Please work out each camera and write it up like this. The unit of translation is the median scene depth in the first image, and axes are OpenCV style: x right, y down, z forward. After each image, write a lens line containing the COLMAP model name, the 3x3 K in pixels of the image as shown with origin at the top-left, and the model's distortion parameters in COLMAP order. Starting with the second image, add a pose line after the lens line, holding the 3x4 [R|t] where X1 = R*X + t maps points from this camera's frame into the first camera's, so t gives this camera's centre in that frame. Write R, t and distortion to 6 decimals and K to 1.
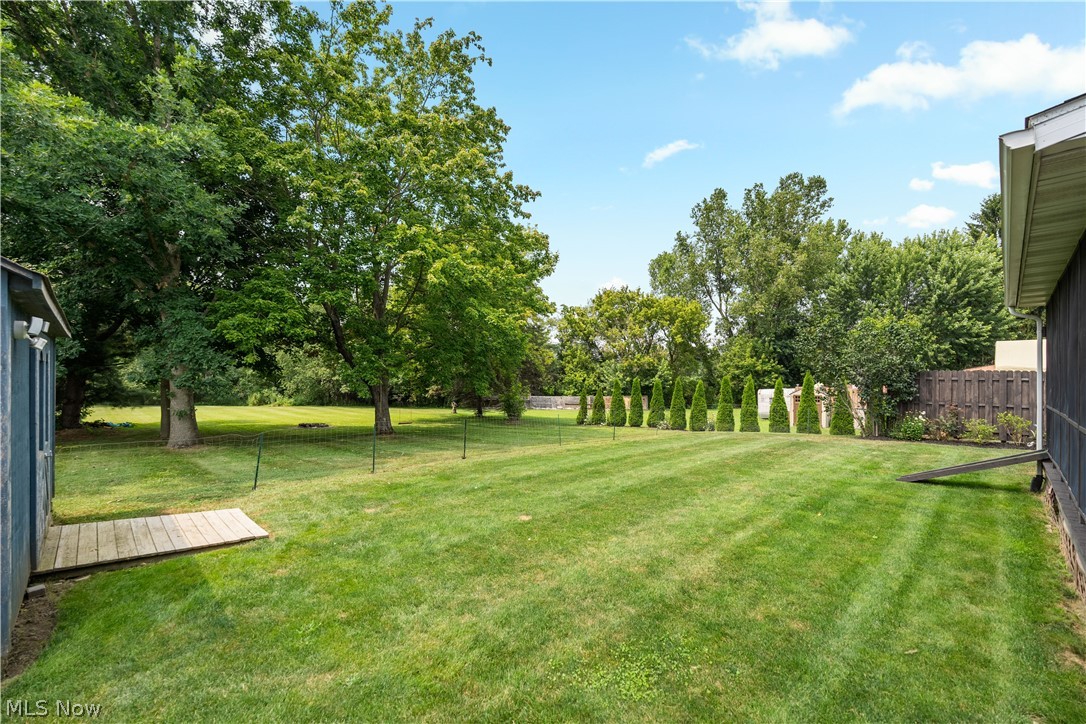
lens RADIAL K [[468.3, 0, 543.0], [0, 468.3, 372.0], [0, 0, 1]] dist [-0.014294, -0.000227]
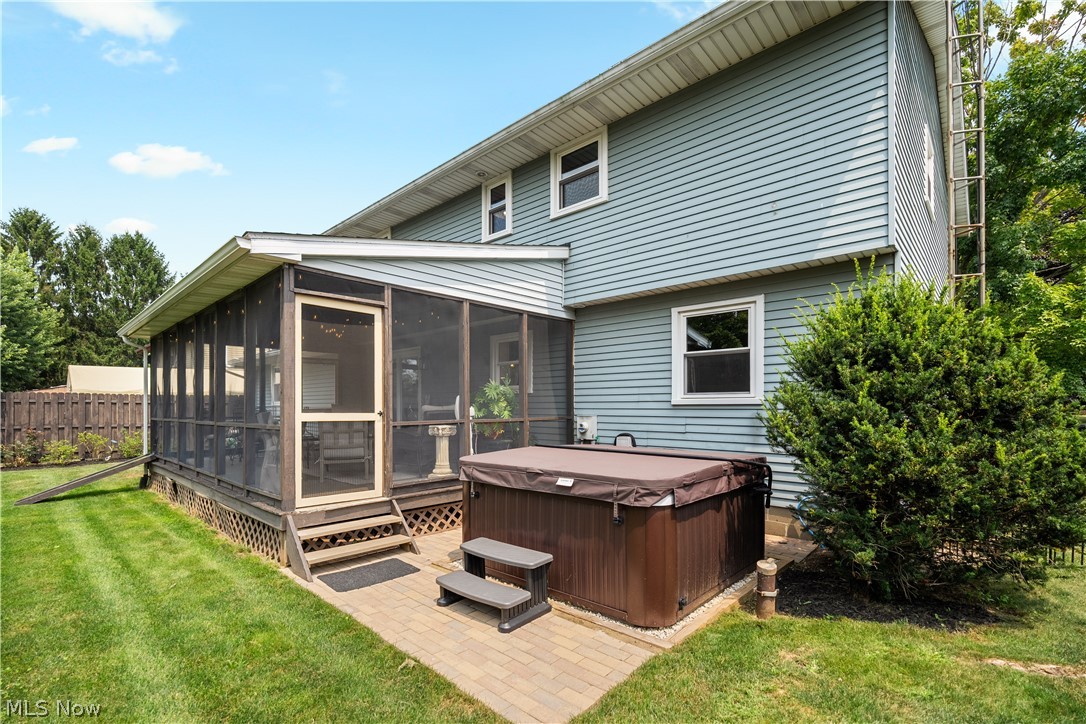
lens RADIAL K [[485.5, 0, 543.1], [0, 485.5, 401.9], [0, 0, 1]] dist [-0.000028, -0.000112]
pose [[-0.049896, 0.000513, 0.998754, -0.173713], [-0.001233, 0.999999, -0.000576, 0.016627], [-0.998754, -0.001260, -0.049895, -0.004112]]
